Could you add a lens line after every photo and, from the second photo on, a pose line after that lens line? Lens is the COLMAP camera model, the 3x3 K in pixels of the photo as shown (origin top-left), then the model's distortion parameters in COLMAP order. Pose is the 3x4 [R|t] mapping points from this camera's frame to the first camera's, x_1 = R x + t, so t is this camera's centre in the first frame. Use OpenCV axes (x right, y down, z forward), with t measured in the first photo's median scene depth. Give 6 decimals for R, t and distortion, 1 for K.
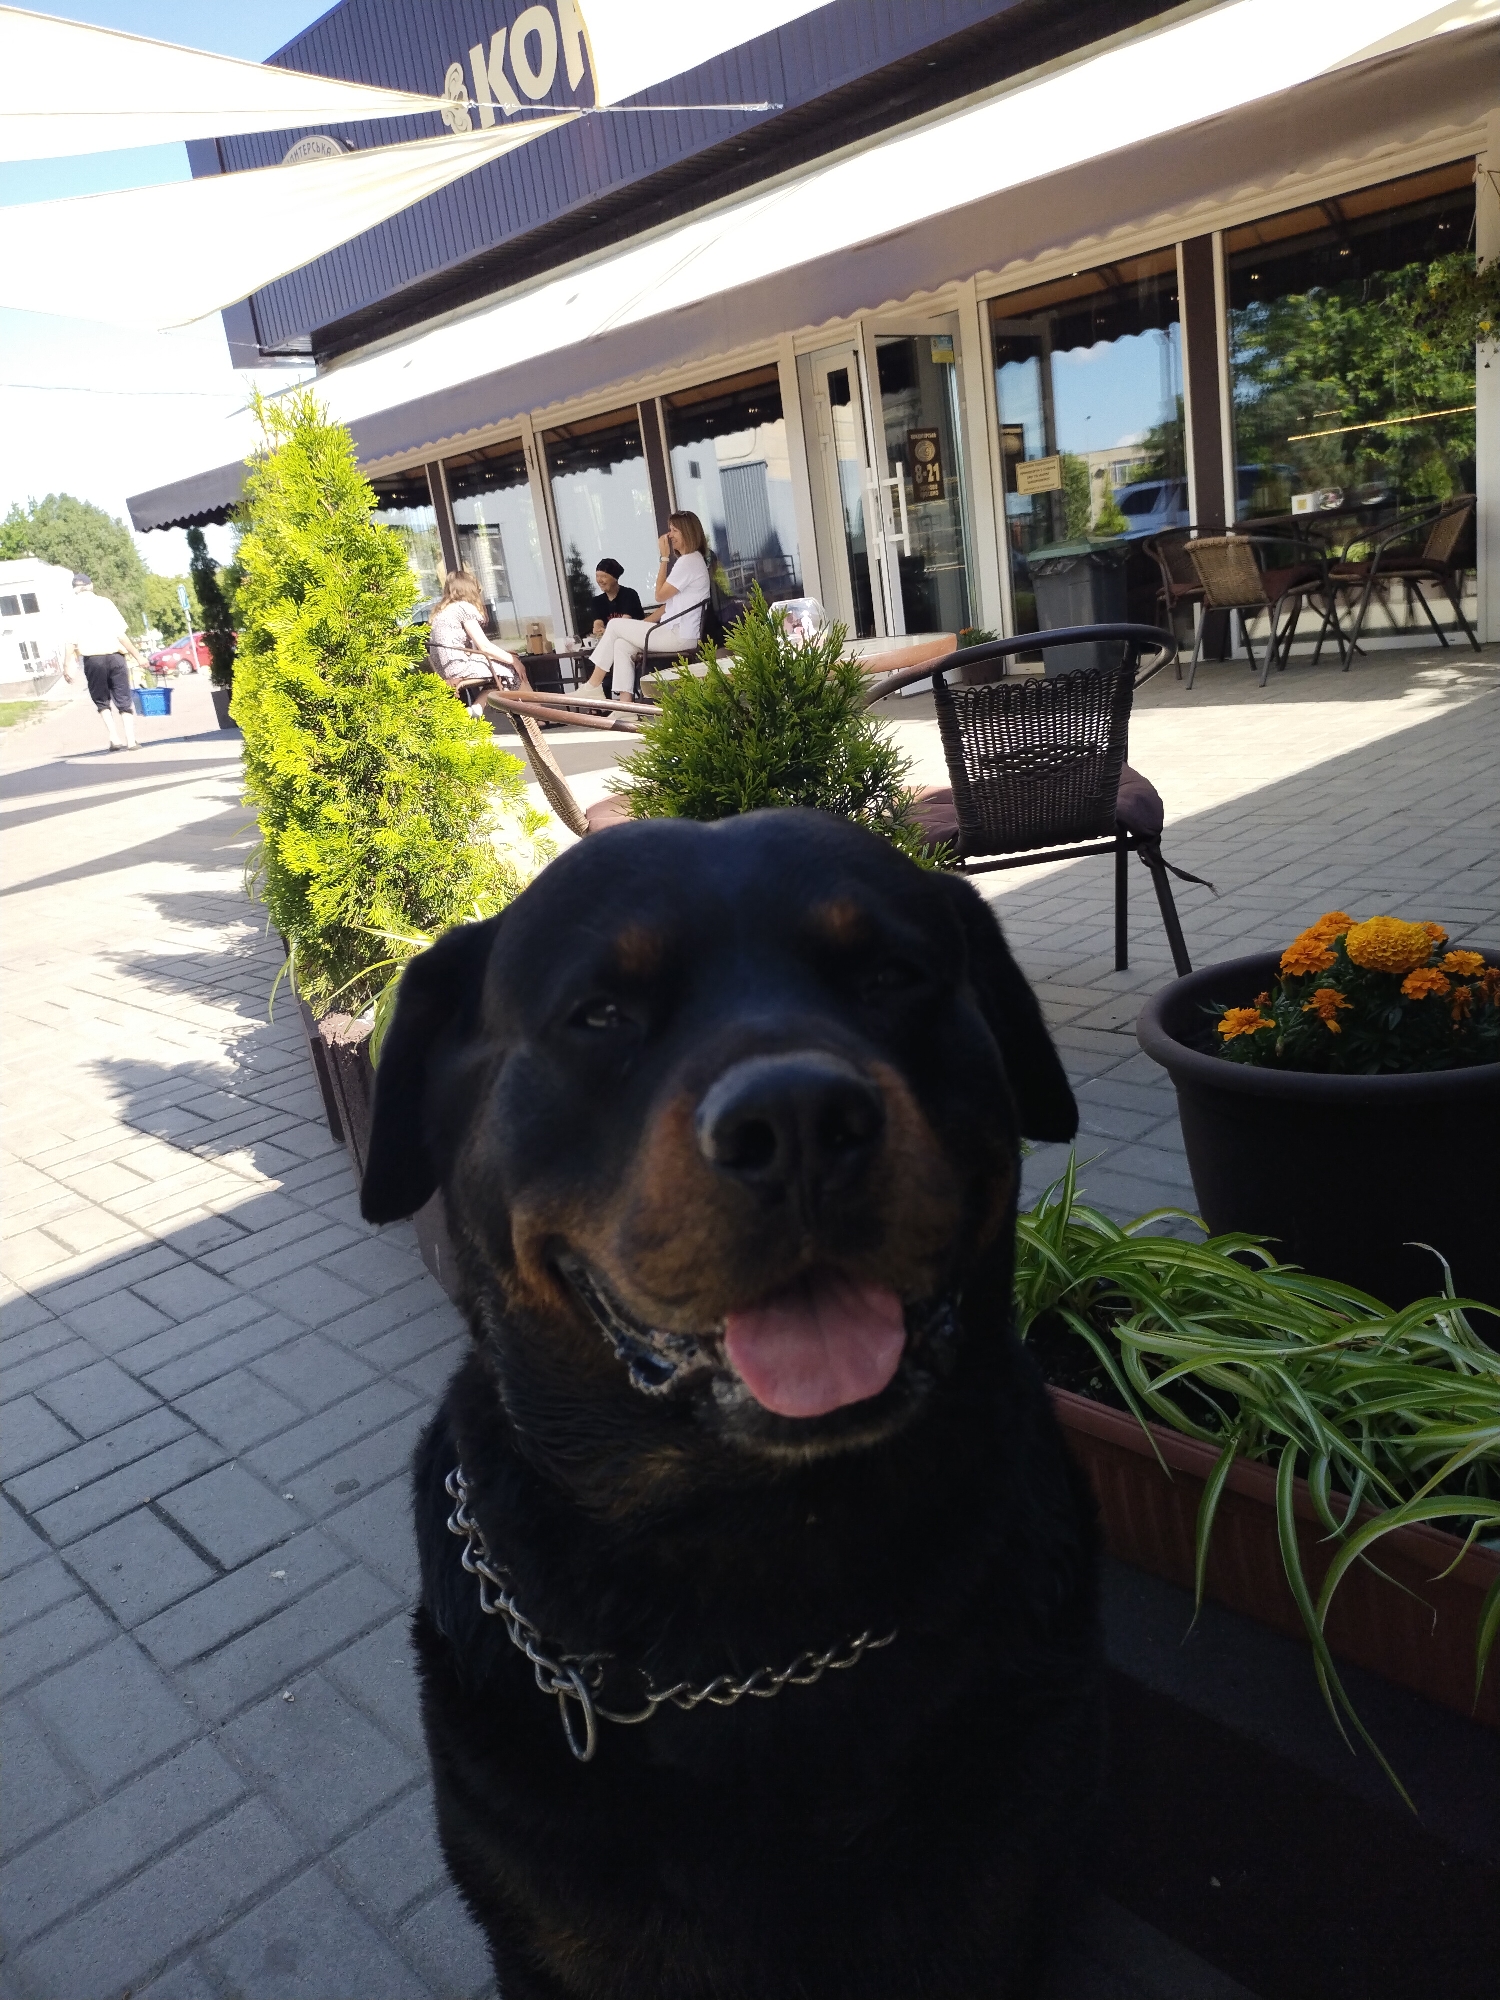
lens RADIAL K [[1504.7, 0, 750.0], [0, 1504.7, 1000.0], [0, 0, 1]] dist [0.090343, -0.003080]
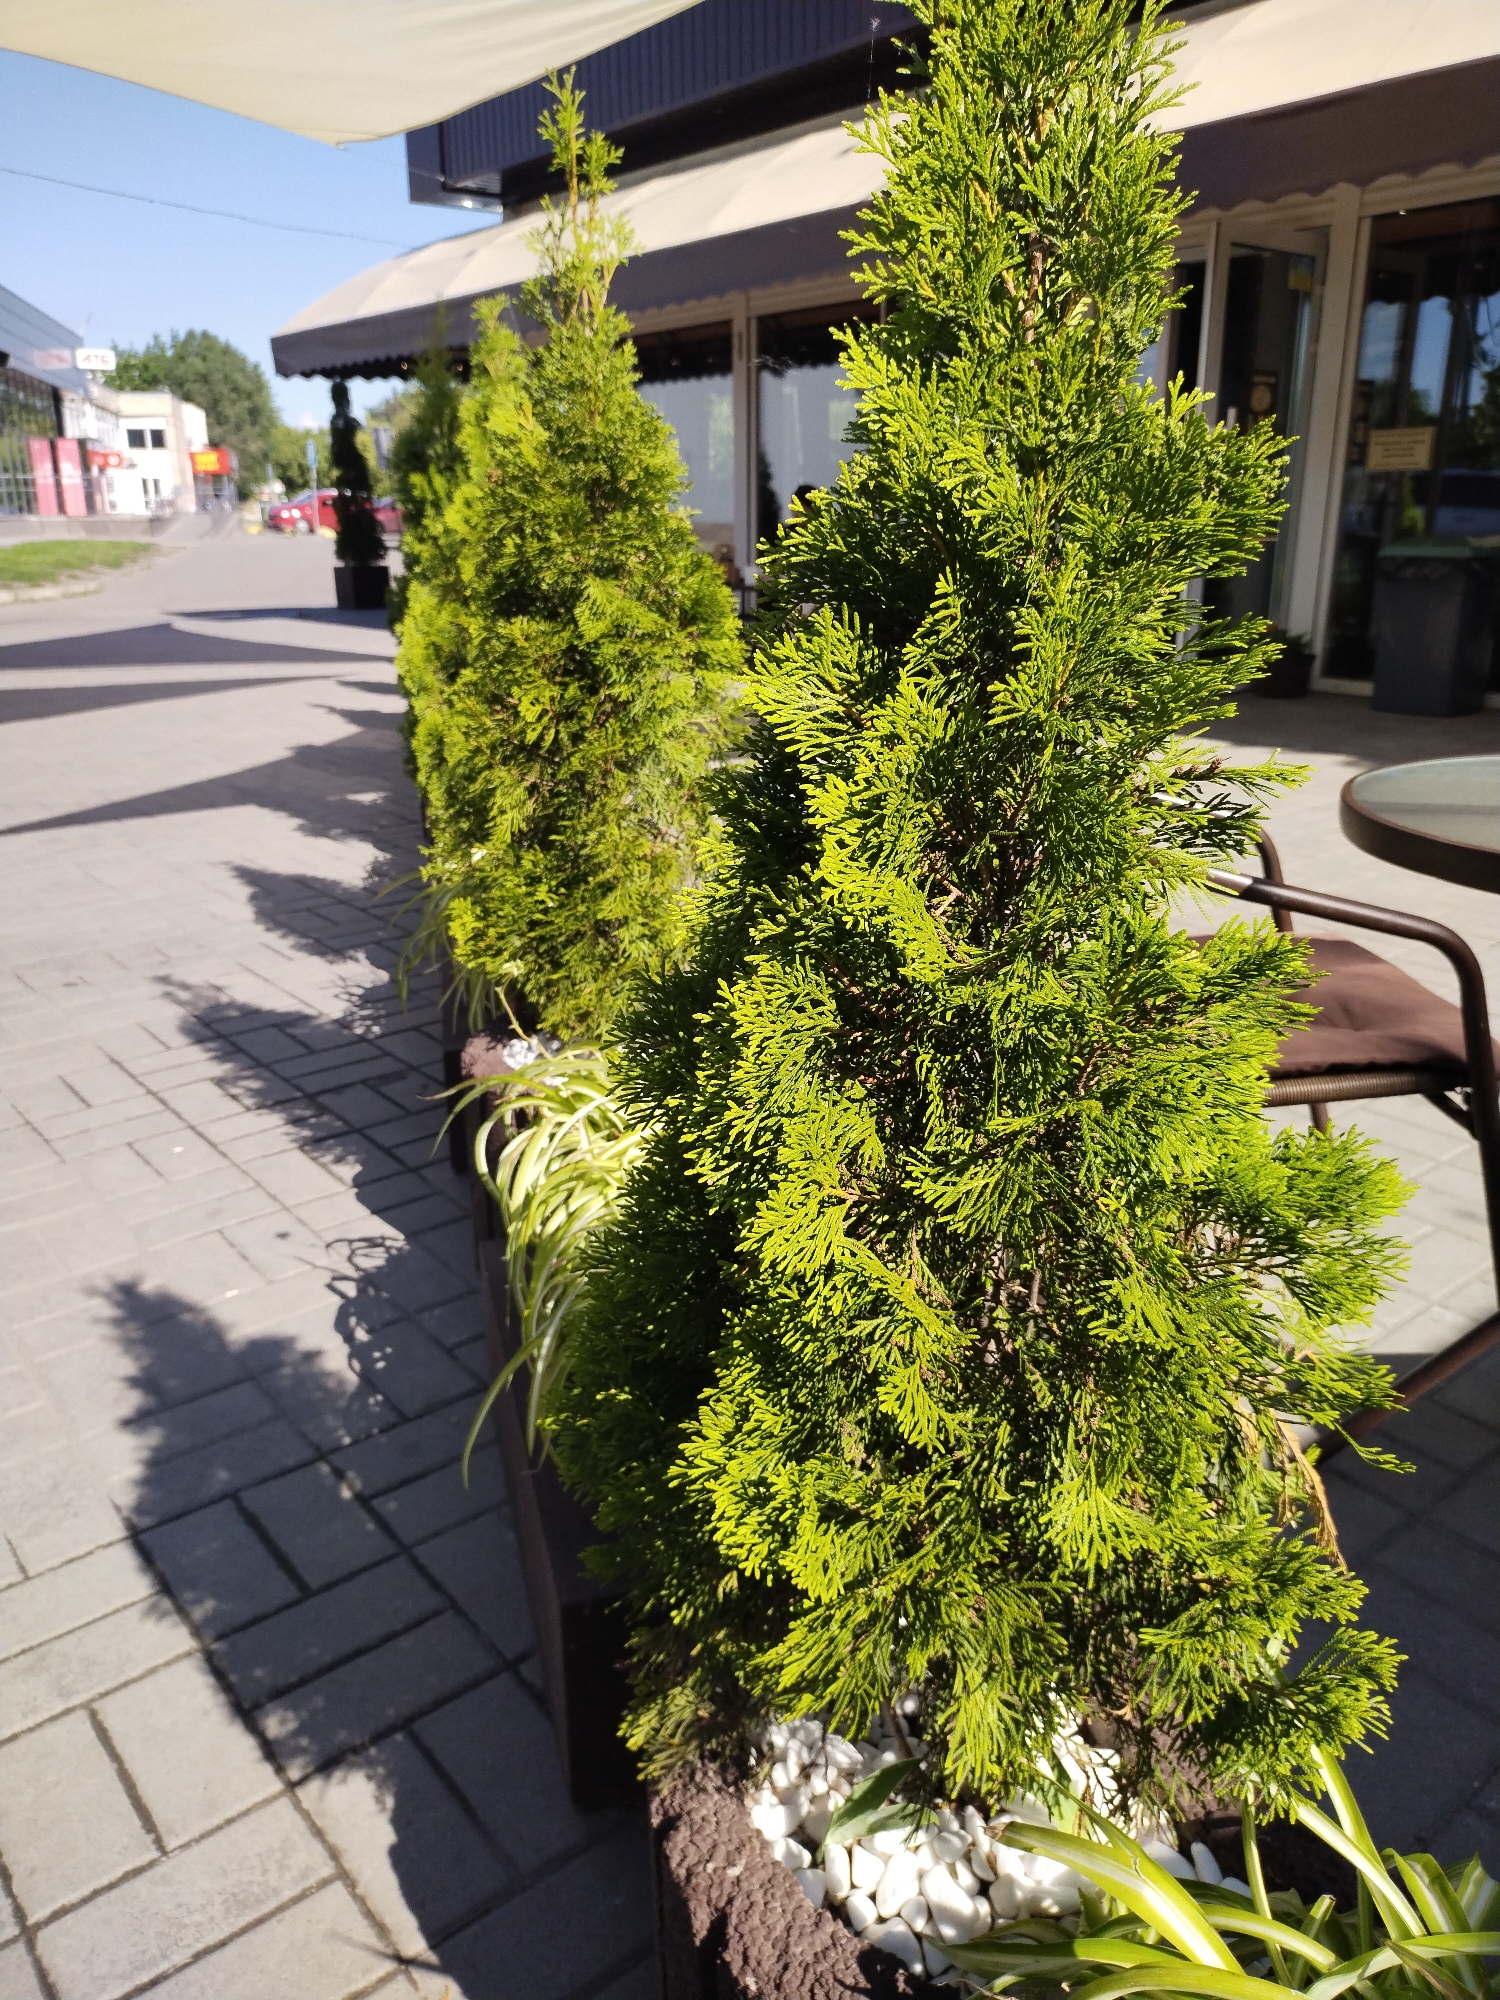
lens RADIAL K [[1469.5, 0, 750.0], [0, 1469.5, 1000.0], [0, 0, 1]] dist [0.040523, -0.001728]
pose [[0.989118, 0.145289, -0.023171, -0.086241], [-0.143731, 0.987875, 0.058681, -0.058336], [0.031416, -0.054712, 0.998008, 0.203798]]
